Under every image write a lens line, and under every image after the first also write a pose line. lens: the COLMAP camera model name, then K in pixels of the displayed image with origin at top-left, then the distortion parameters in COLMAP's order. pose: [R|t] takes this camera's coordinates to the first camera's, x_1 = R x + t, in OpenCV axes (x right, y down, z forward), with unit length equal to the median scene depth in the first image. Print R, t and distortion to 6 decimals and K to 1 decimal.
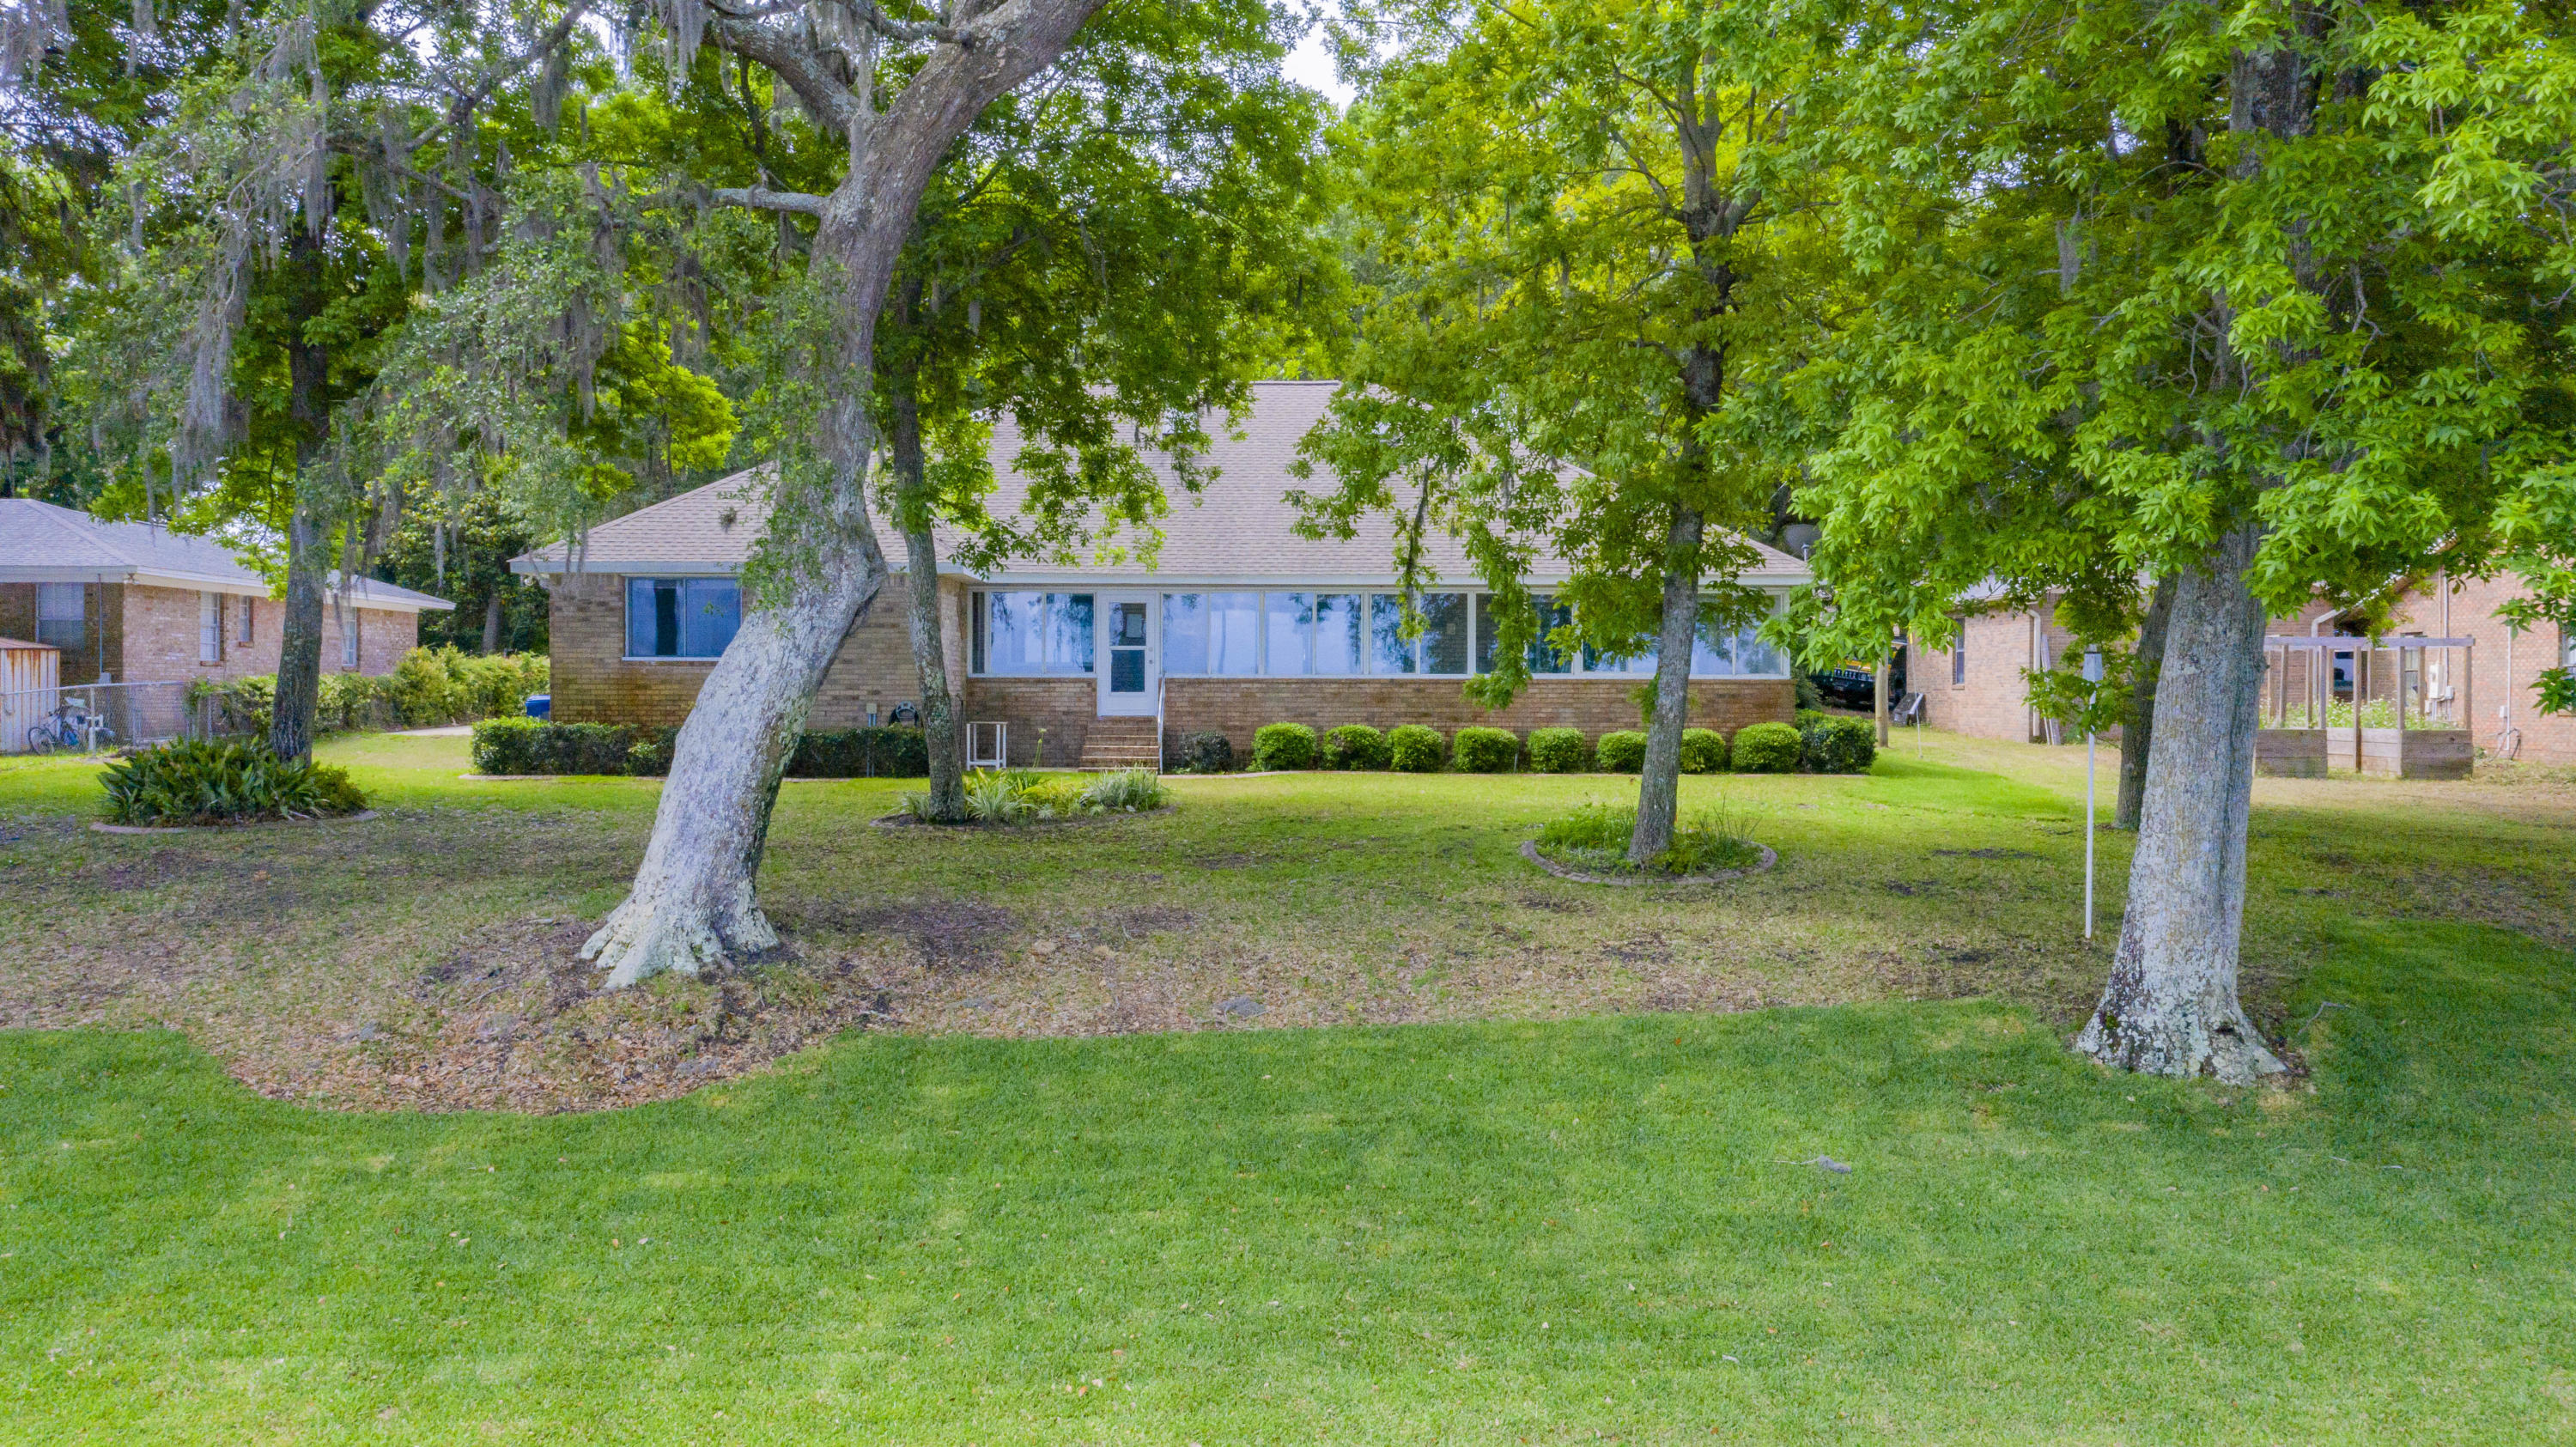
lens RADIAL K [[2173.2, 0, 1309.4], [0, 2173.2, 724.2], [0, 0, 1]] dist [0.002580, 0.013942]
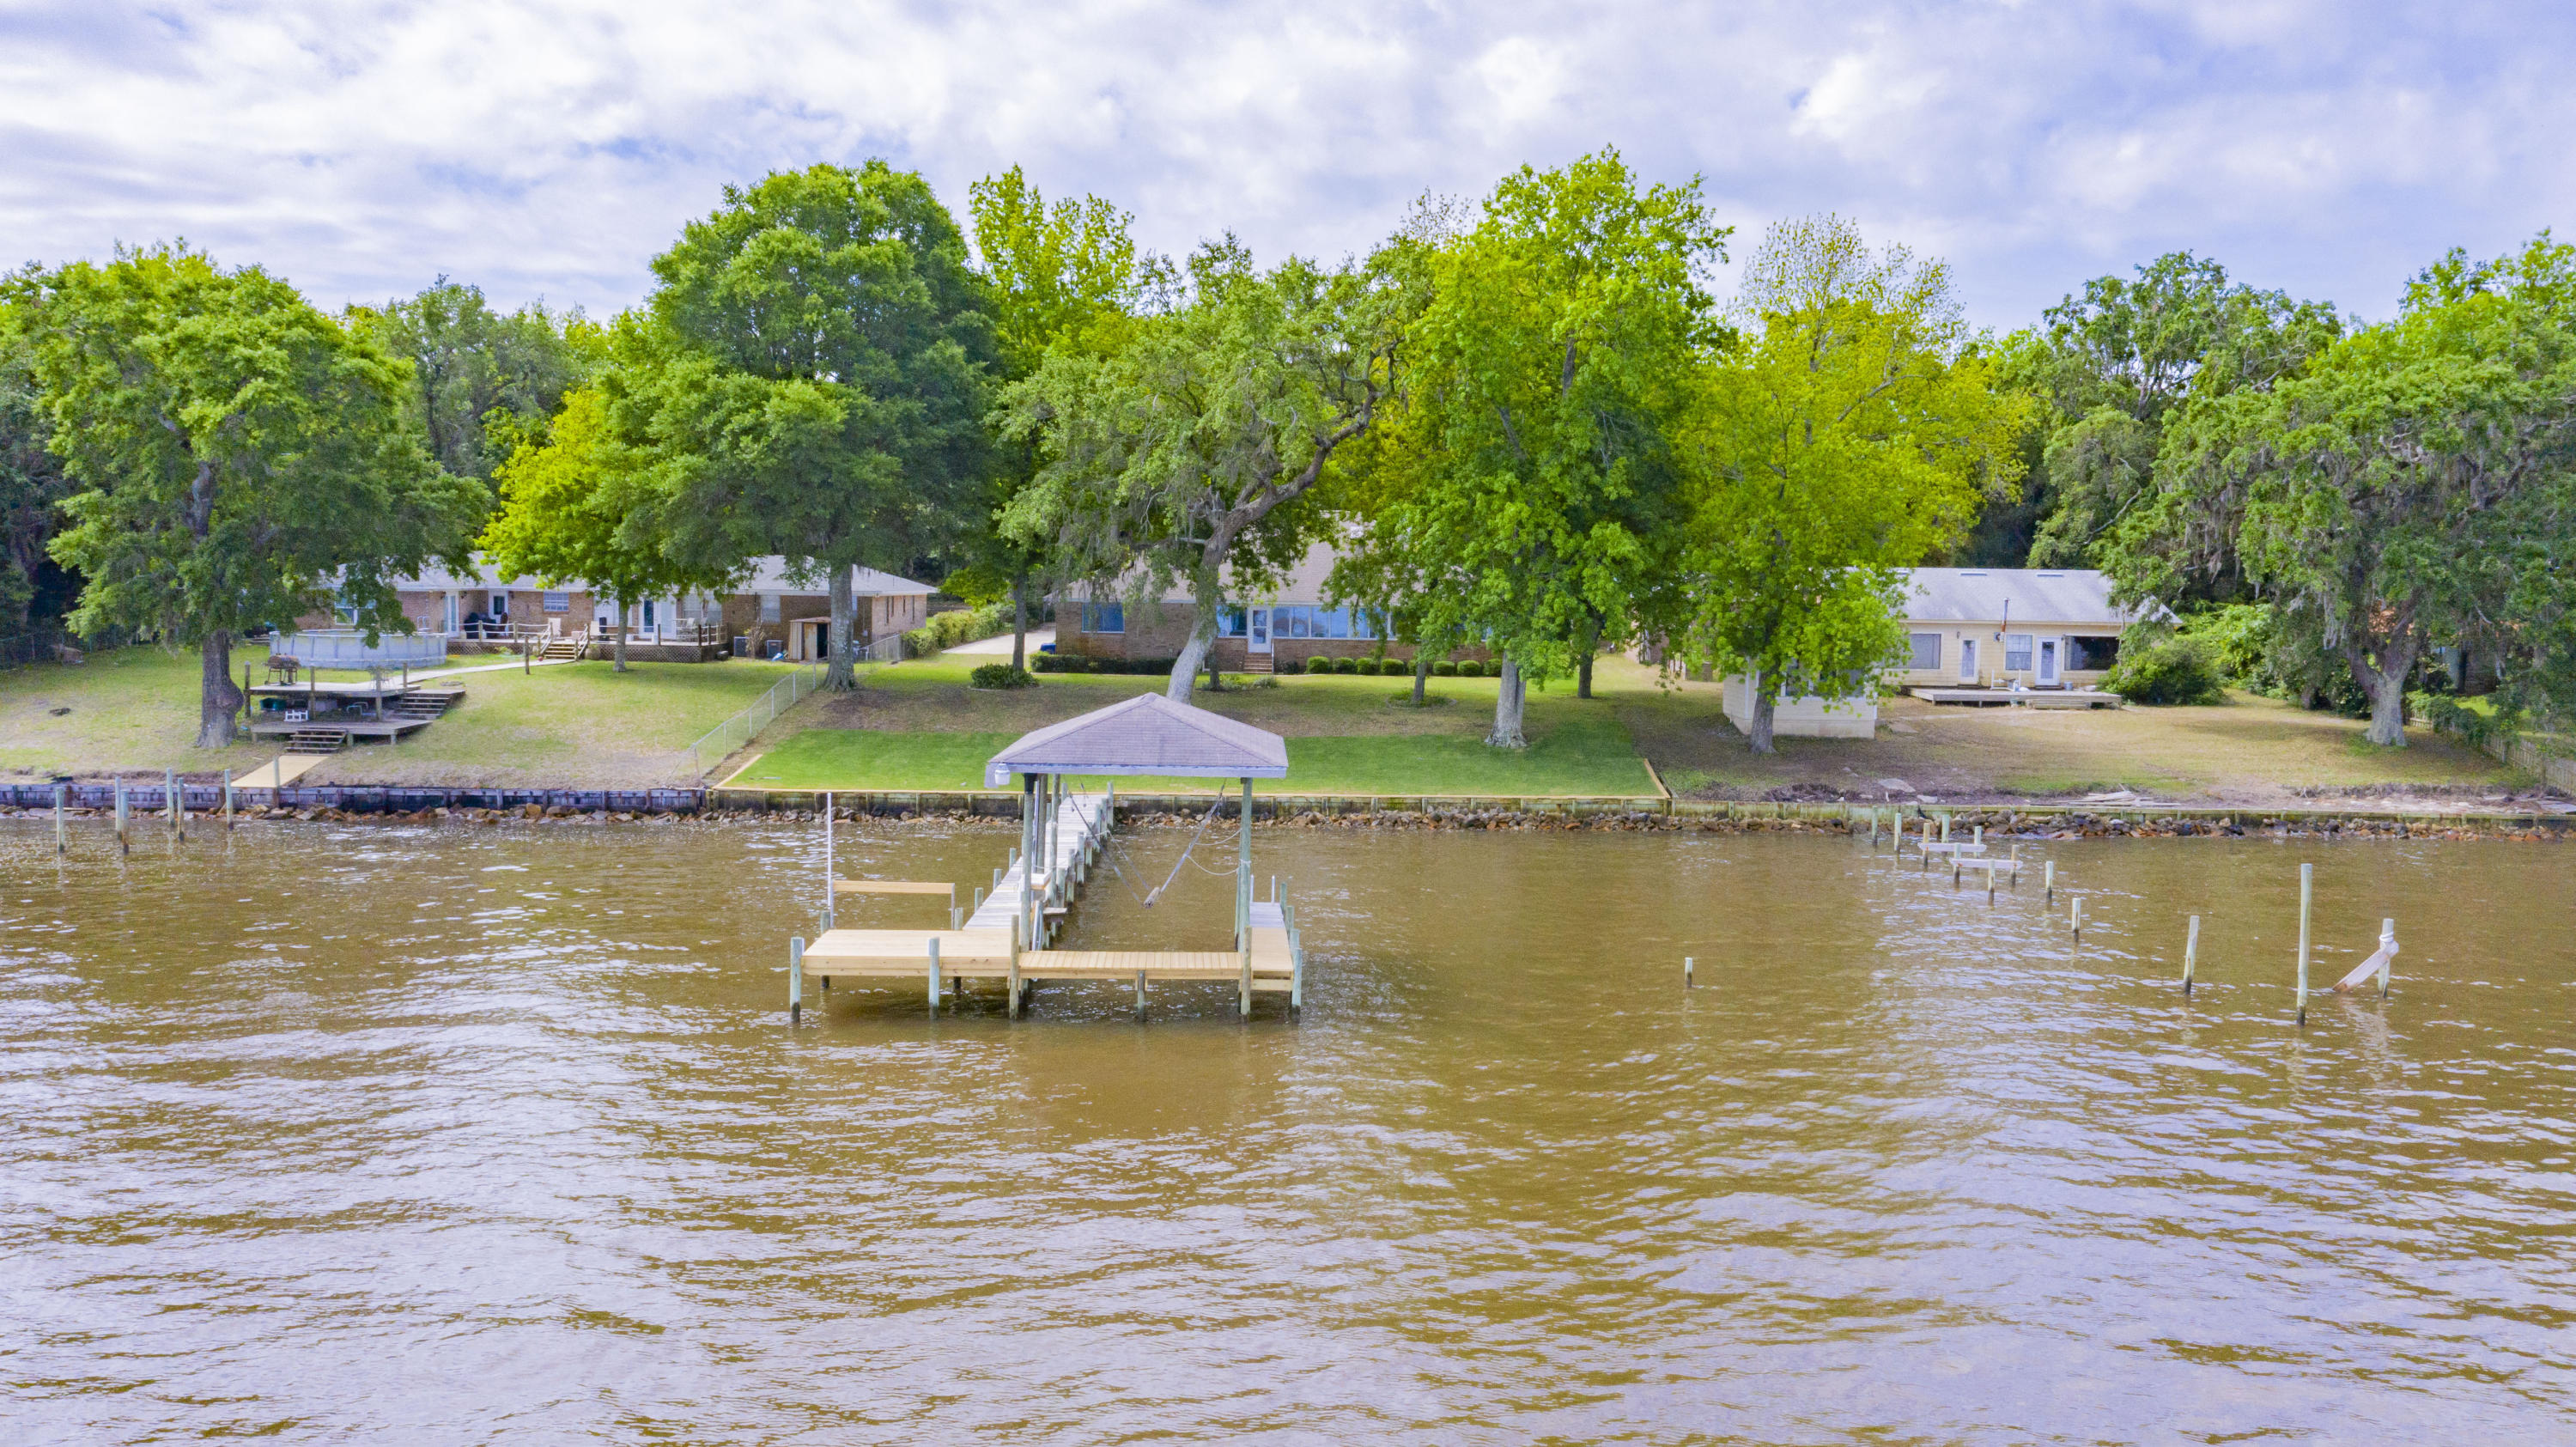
lens RADIAL K [[2173.2, 0, 1309.4], [0, 2173.2, 724.2], [0, 0, 1]] dist [0.002580, 0.013942]
pose [[0.999681, 0.010519, -0.022956, 0.049336], [-0.009201, 0.998343, 0.056796, -0.084424], [0.023516, -0.056567, 0.998122, -2.085378]]
